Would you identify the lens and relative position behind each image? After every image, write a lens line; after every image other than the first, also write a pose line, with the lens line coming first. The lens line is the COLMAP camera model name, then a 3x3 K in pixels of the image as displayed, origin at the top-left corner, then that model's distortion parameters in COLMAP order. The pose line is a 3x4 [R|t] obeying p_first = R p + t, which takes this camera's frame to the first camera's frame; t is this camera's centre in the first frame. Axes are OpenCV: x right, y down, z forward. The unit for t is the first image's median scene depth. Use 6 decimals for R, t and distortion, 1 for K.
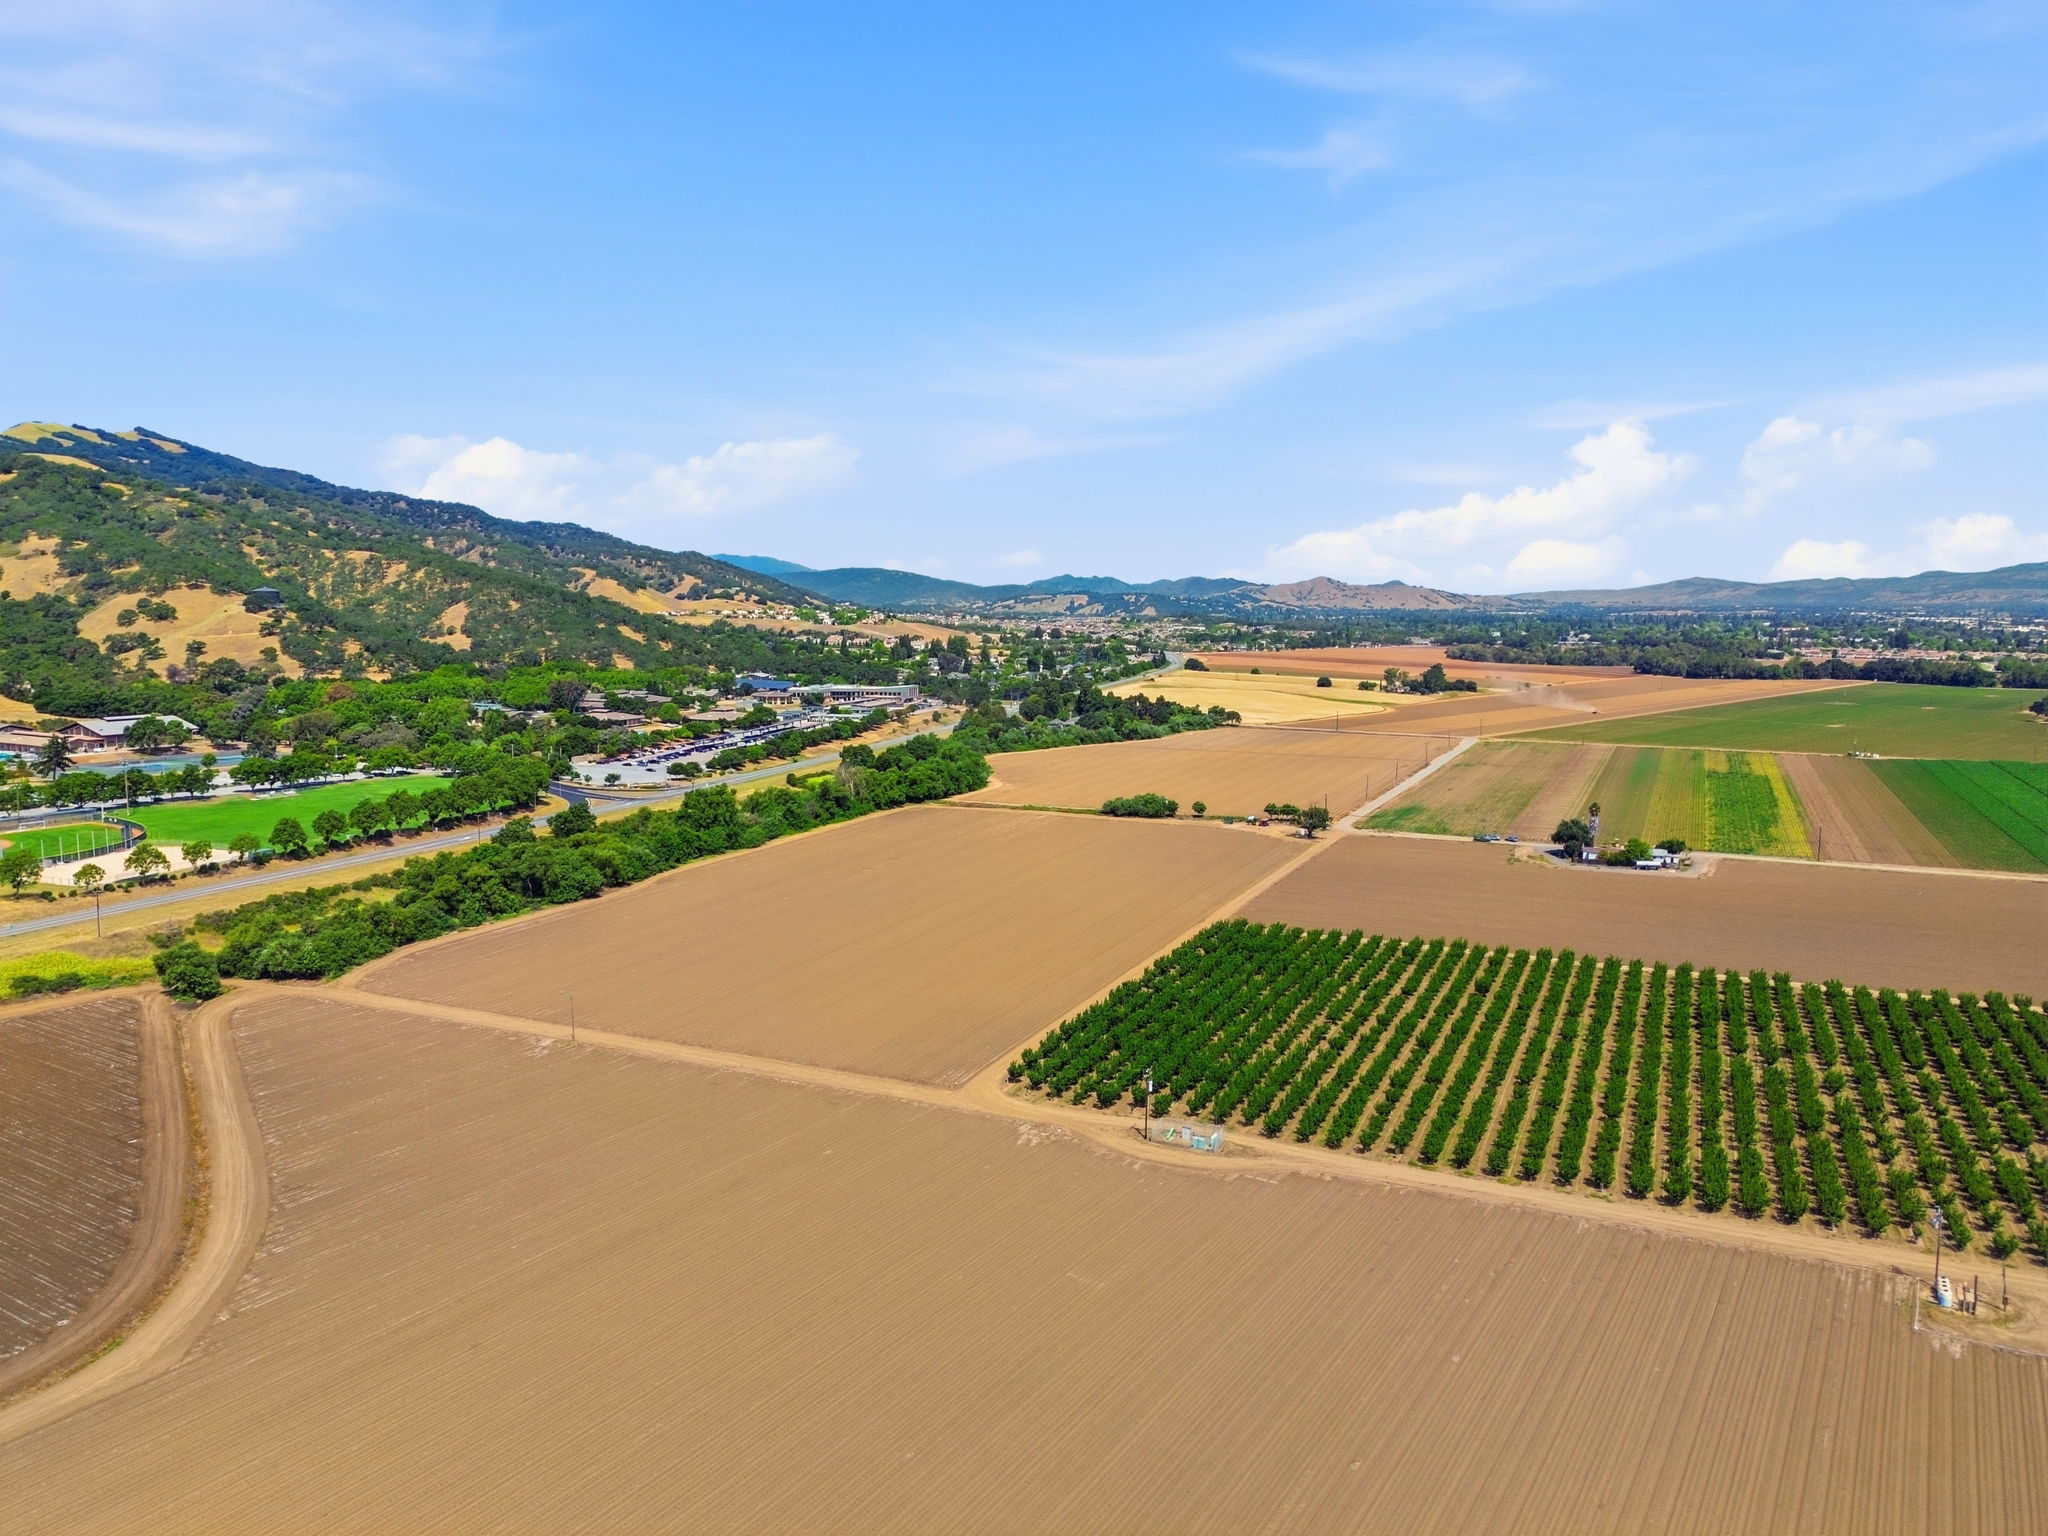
lens RADIAL K [[1449.3, 0, 1027.1], [0, 1449.3, 761.7], [0, 0, 1]] dist [0.067816, -0.061555]
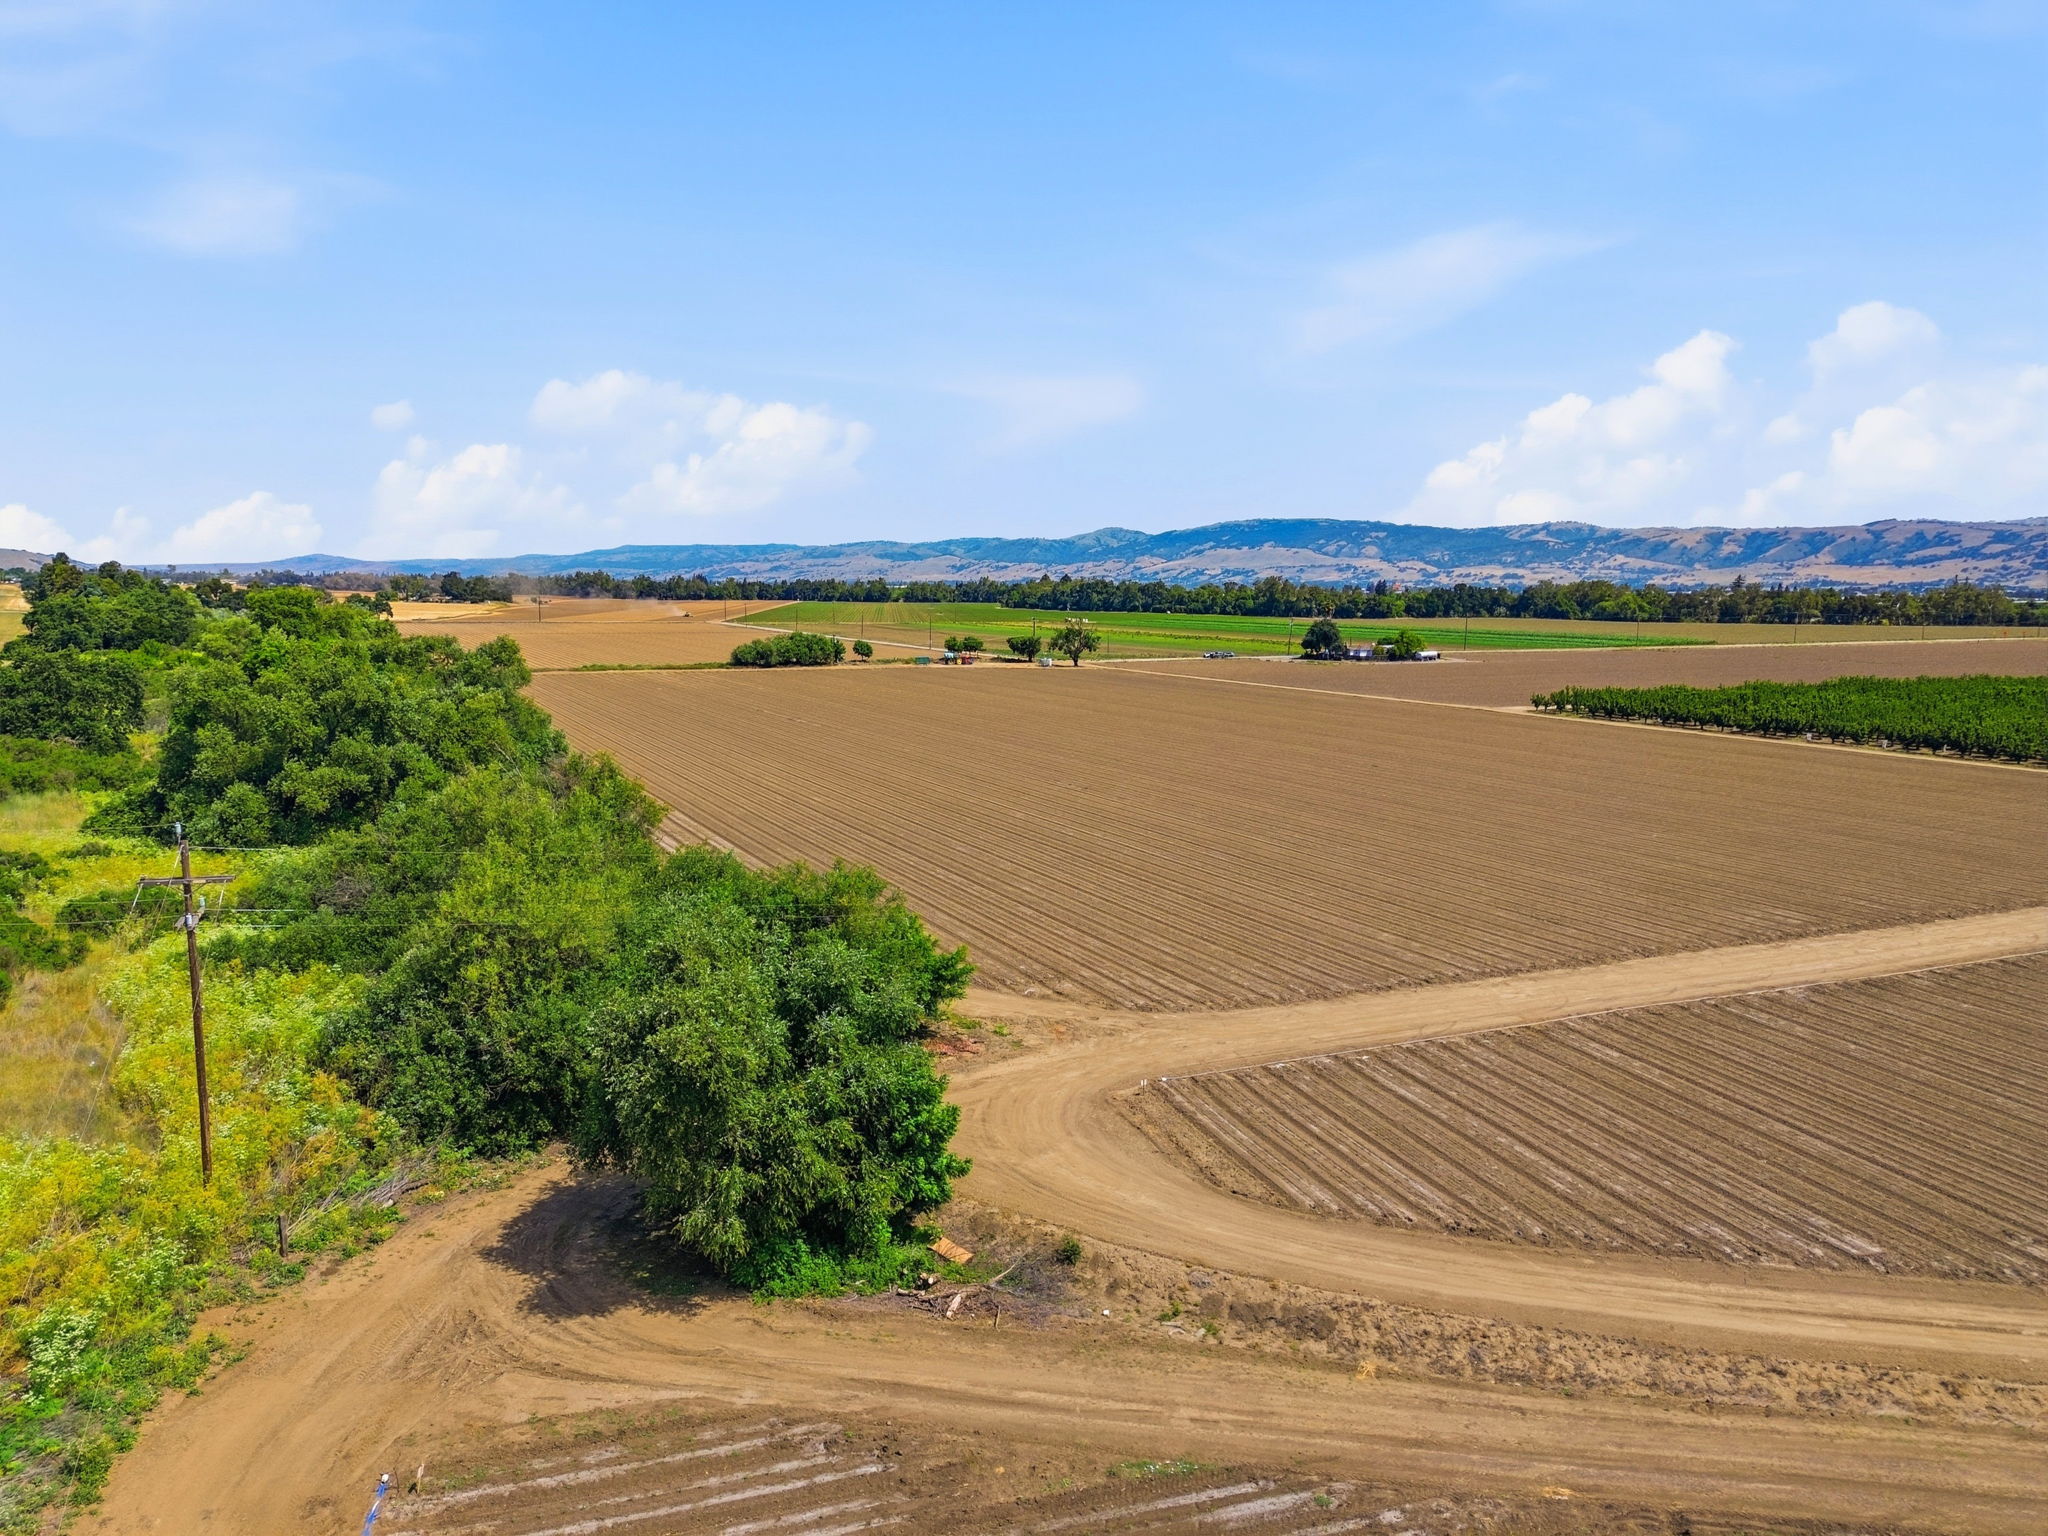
lens RADIAL K [[1449.3, 0, 1027.1], [0, 1449.3, 766.3], [0, 0, 1]] dist [0.067816, -0.061555]
pose [[0.635594, -0.094368, 0.766234, -0.375695], [0.082529, 0.995119, 0.054098, 0.057475], [-0.767599, 0.028852, 0.640280, 0.499509]]
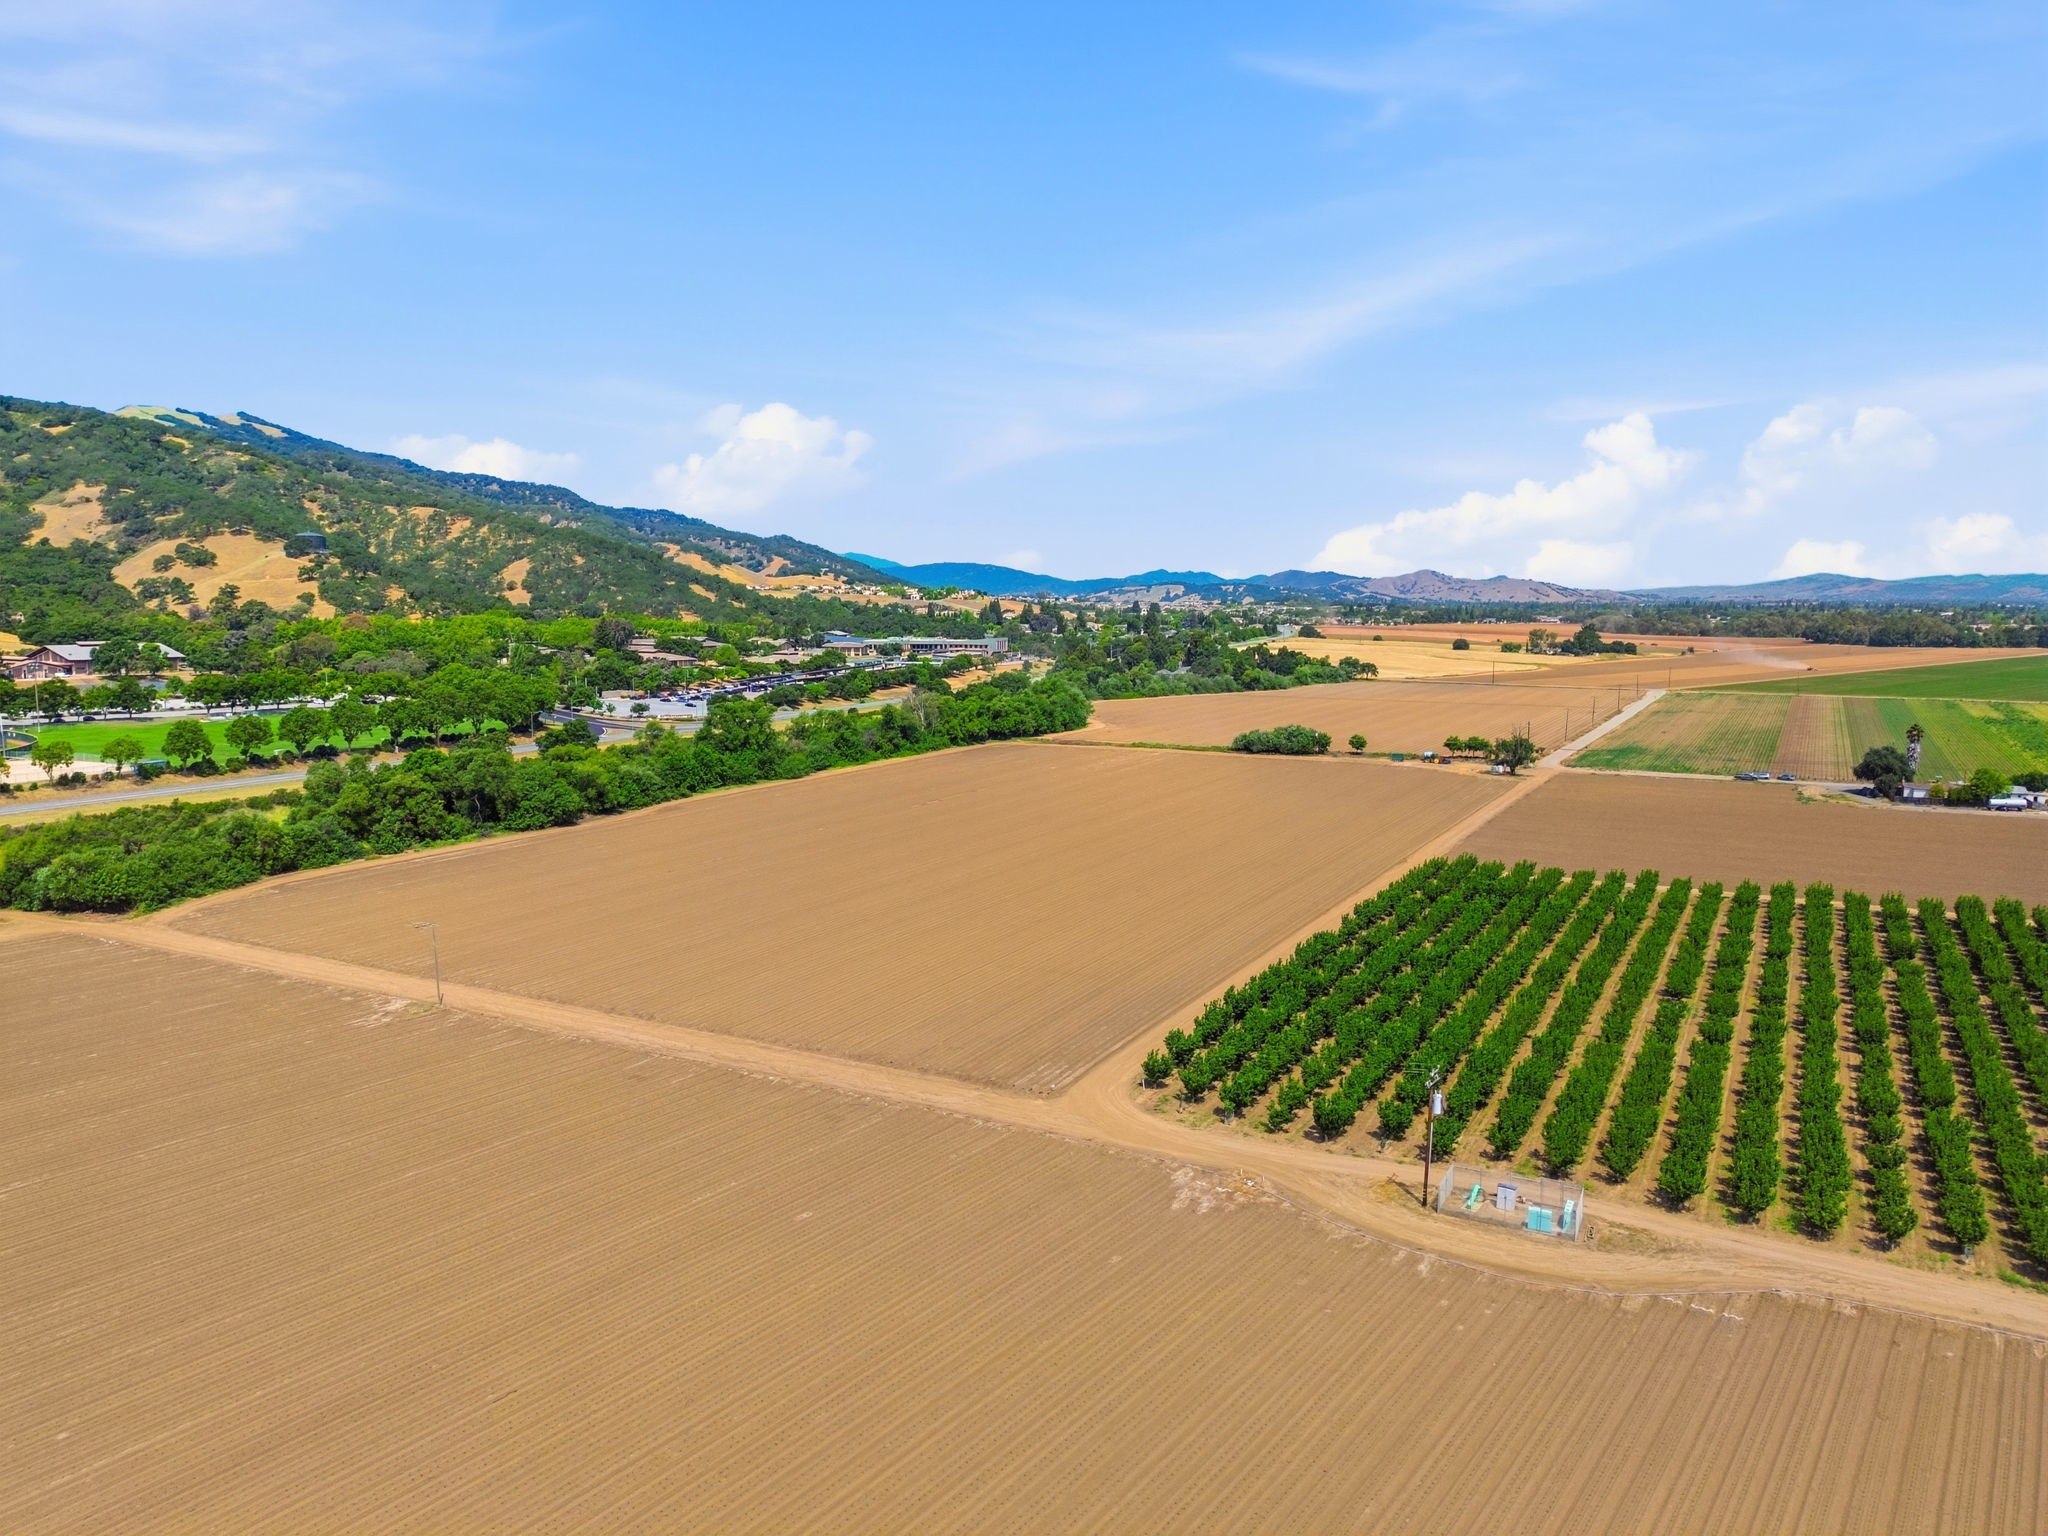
lens RADIAL K [[1449.3, 0, 1023.6], [0, 1449.3, 770.2], [0, 0, 1]] dist [0.067816, -0.061555]
pose [[0.997802, 0.007658, -0.065819, -0.010841], [-0.007207, 0.999949, 0.007085, 0.043027], [0.065870, -0.006595, 0.997806, 0.199244]]
